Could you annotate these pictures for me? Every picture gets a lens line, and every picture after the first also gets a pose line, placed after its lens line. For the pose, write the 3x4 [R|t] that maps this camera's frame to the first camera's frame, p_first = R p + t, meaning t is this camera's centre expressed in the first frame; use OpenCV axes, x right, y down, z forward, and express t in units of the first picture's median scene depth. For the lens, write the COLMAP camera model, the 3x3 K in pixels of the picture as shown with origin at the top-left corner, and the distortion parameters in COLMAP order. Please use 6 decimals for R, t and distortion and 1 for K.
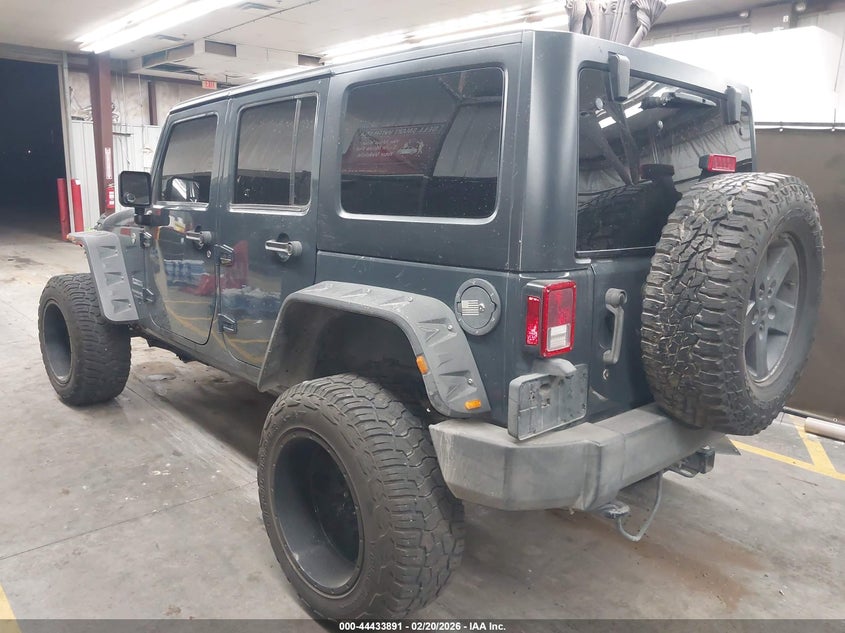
lens RADIAL K [[683.6, 0, 413.0], [0, 683.6, 317.1], [0, 0, 1]] dist [-0.003410, -0.009828]
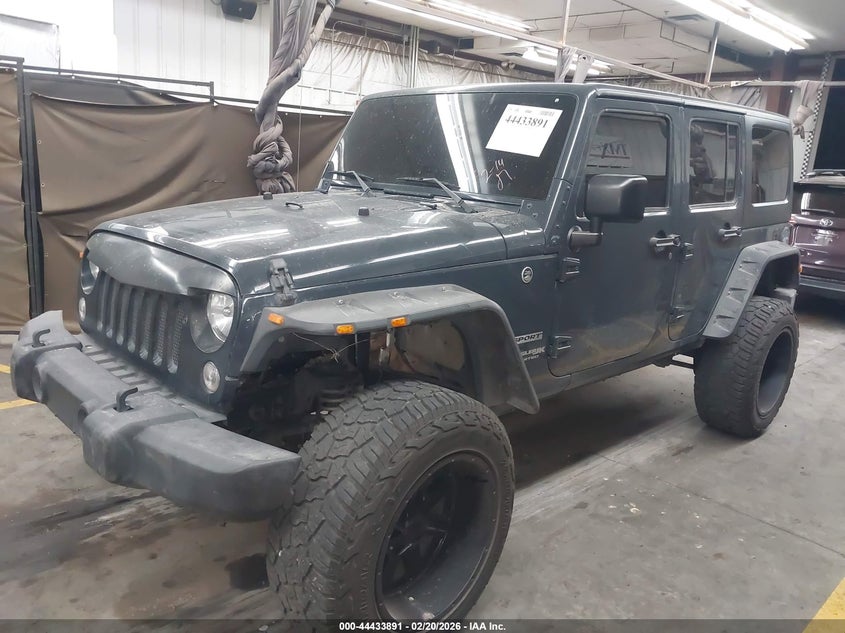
lens RADIAL K [[683.6, 0, 413.0], [0, 683.6, 317.1], [0, 0, 1]] dist [-0.003410, -0.009828]
pose [[-0.044002, -0.258390, 0.965038, -1.270292], [0.135390, 0.955520, 0.262014, -0.319075], [-0.989815, 0.142186, -0.007061, 1.368653]]
